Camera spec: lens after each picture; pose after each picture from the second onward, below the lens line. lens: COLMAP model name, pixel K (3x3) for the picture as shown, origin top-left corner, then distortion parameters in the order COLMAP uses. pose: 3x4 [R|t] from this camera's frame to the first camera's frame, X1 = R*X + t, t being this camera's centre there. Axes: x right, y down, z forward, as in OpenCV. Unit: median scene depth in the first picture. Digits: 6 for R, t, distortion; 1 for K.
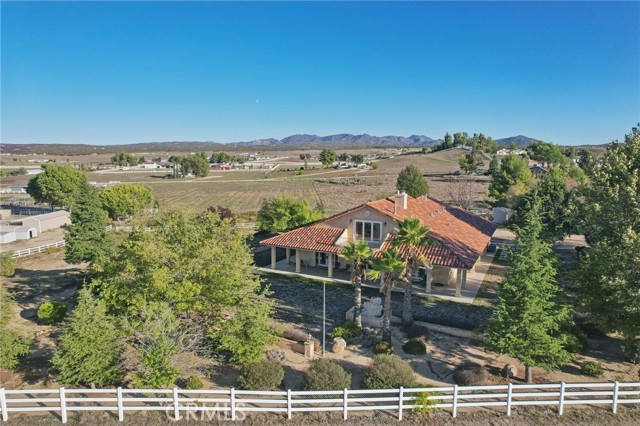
lens RADIAL K [[412.3, 0, 320.0], [0, 412.3, 213.0], [0, 0, 1]] dist [-0.072947, 0.071649]
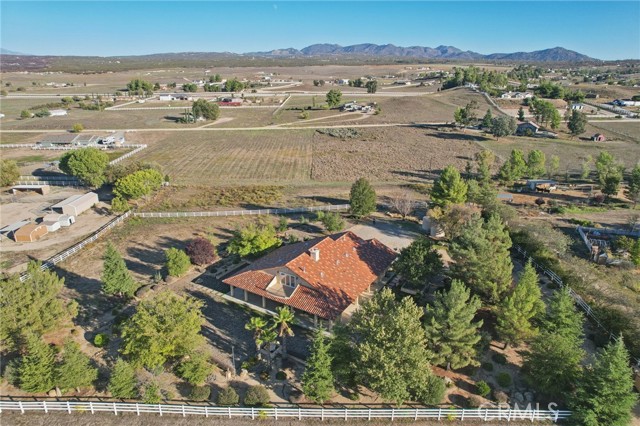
lens RADIAL K [[412.3, 0, 320.0], [0, 412.3, 213.0], [0, 0, 1]] dist [-0.072947, 0.071649]
pose [[0.998781, 0.017945, -0.045977, 0.230183], [-0.008263, 0.979211, 0.202675, -0.395014], [0.048659, -0.202048, 0.978166, -0.362109]]
